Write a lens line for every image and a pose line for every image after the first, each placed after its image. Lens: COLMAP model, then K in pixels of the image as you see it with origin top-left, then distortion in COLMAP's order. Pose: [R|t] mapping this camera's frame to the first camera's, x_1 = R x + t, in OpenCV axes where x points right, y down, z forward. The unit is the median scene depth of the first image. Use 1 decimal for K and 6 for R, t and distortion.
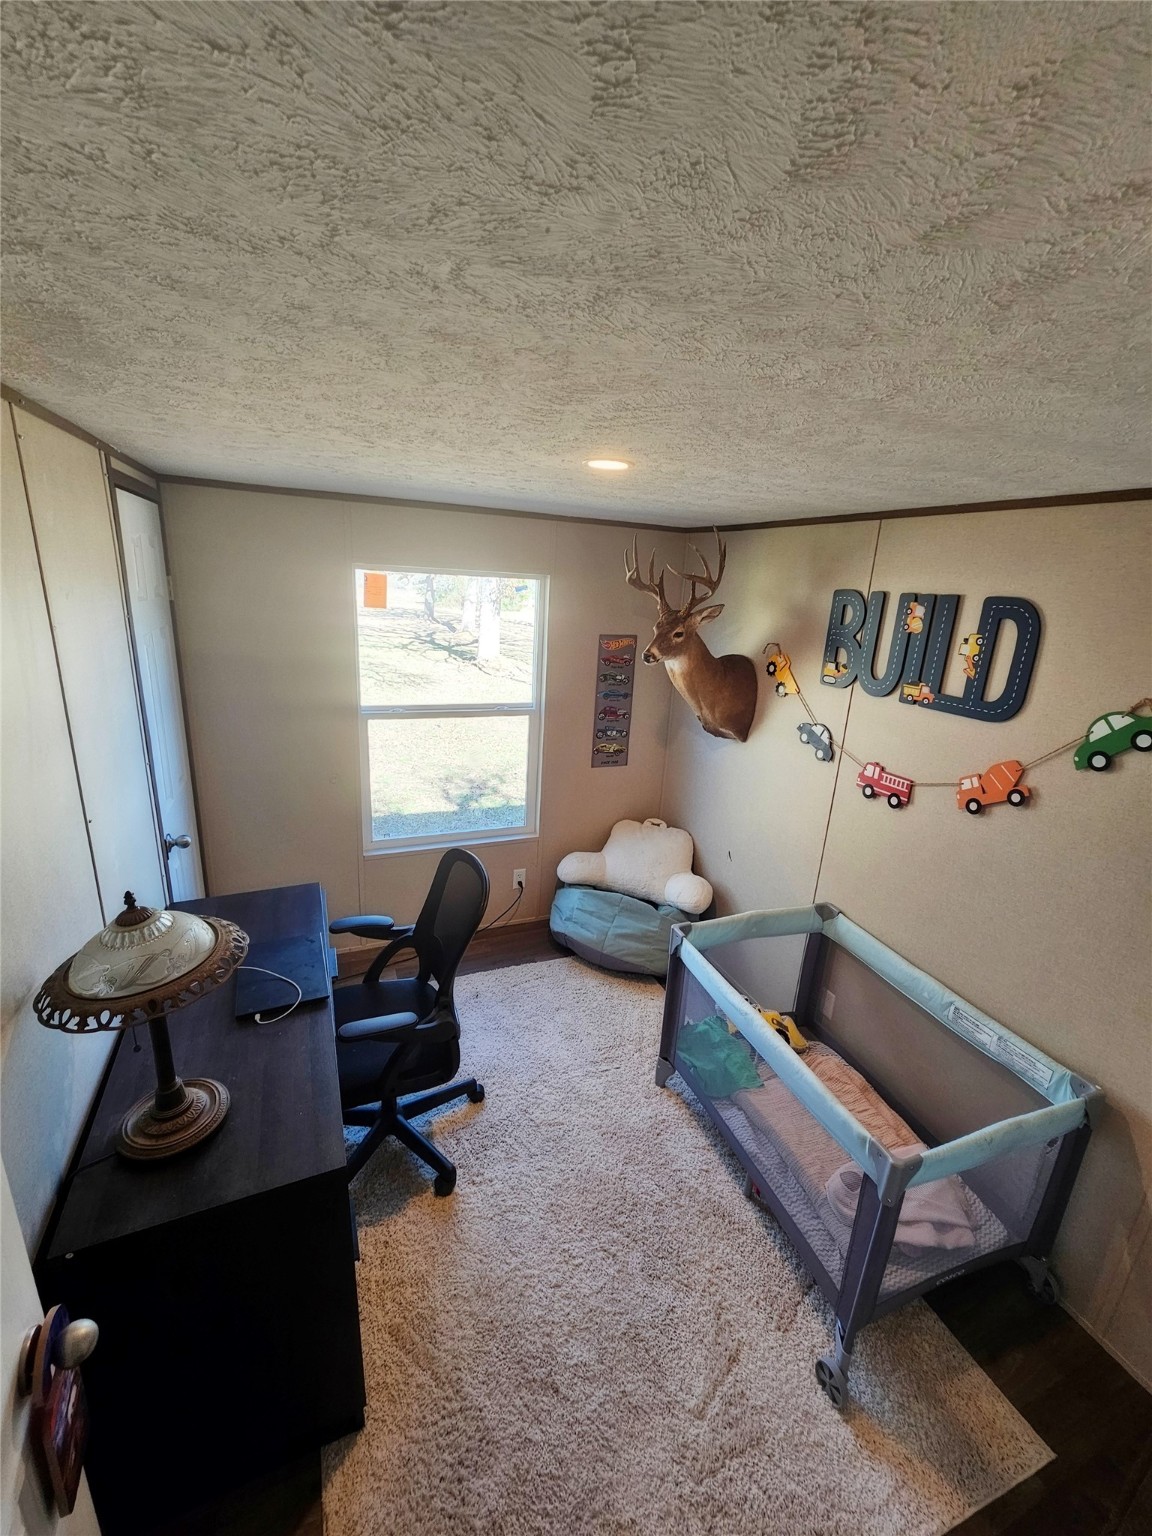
lens RADIAL K [[624.7, 0, 574.8], [0, 624.7, 762.5], [0, 0, 1]] dist [0.001489, -0.001160]
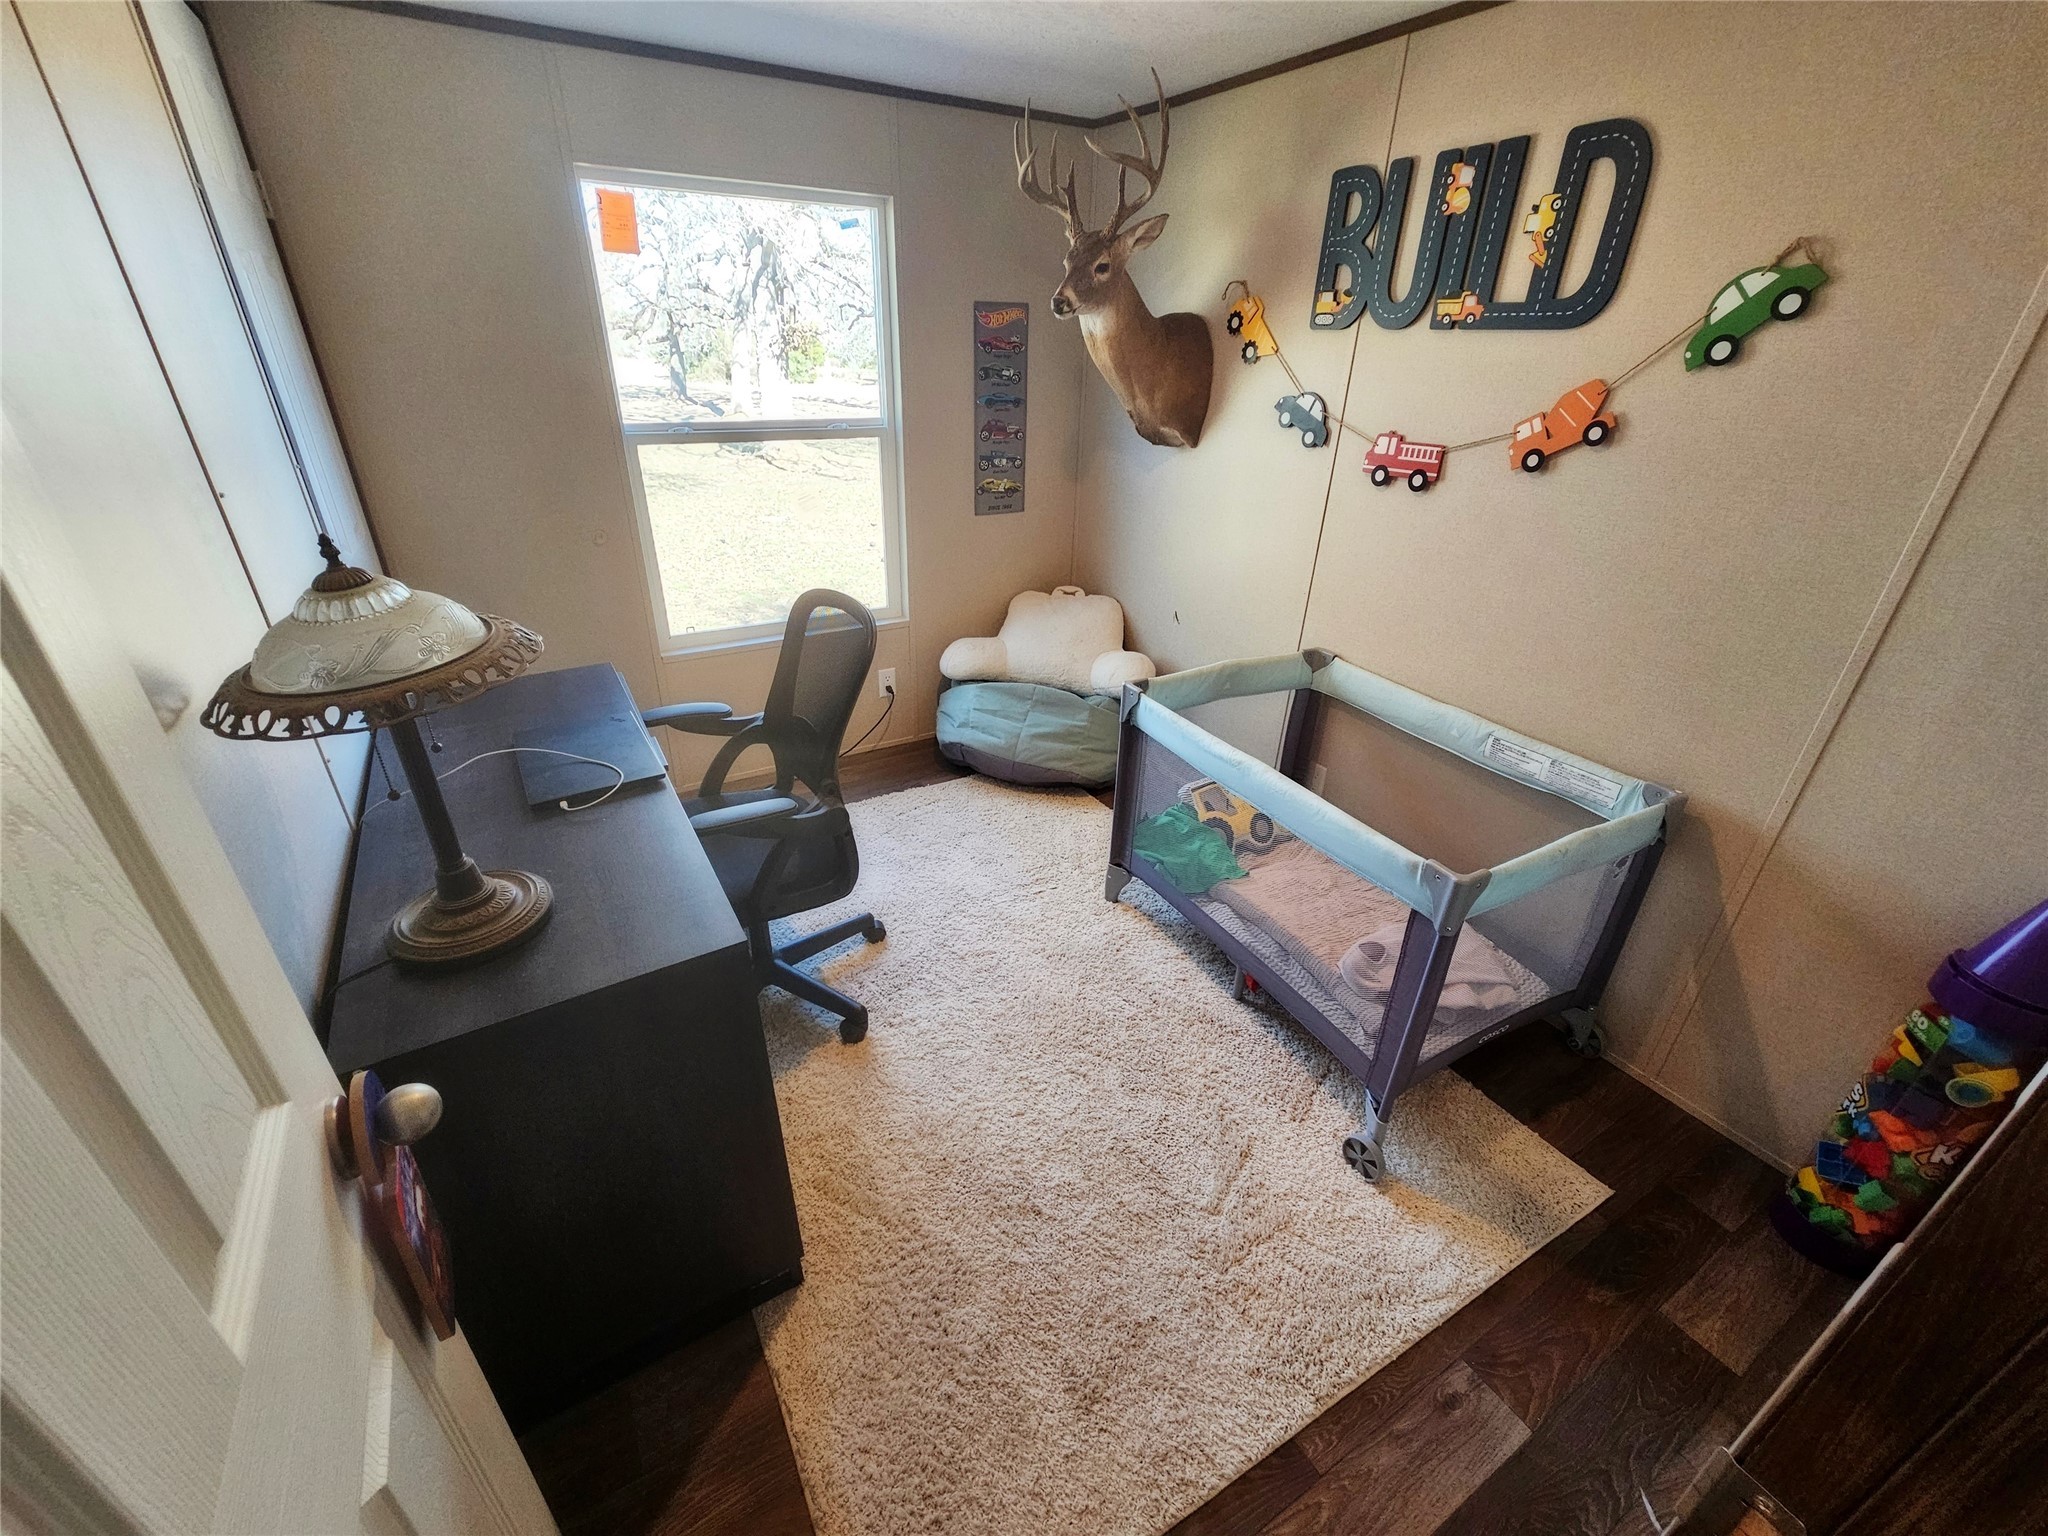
lens RADIAL K [[832.9, 0, 1014.3], [0, 832.9, 762.3], [0, 0, 1]] dist [0.001489, -0.001160]
pose [[0.990726, -0.091265, 0.100657, -0.092892], [0.070025, 0.977826, 0.197364, 0.184177], [-0.116438, -0.188485, 0.975149, 0.058558]]
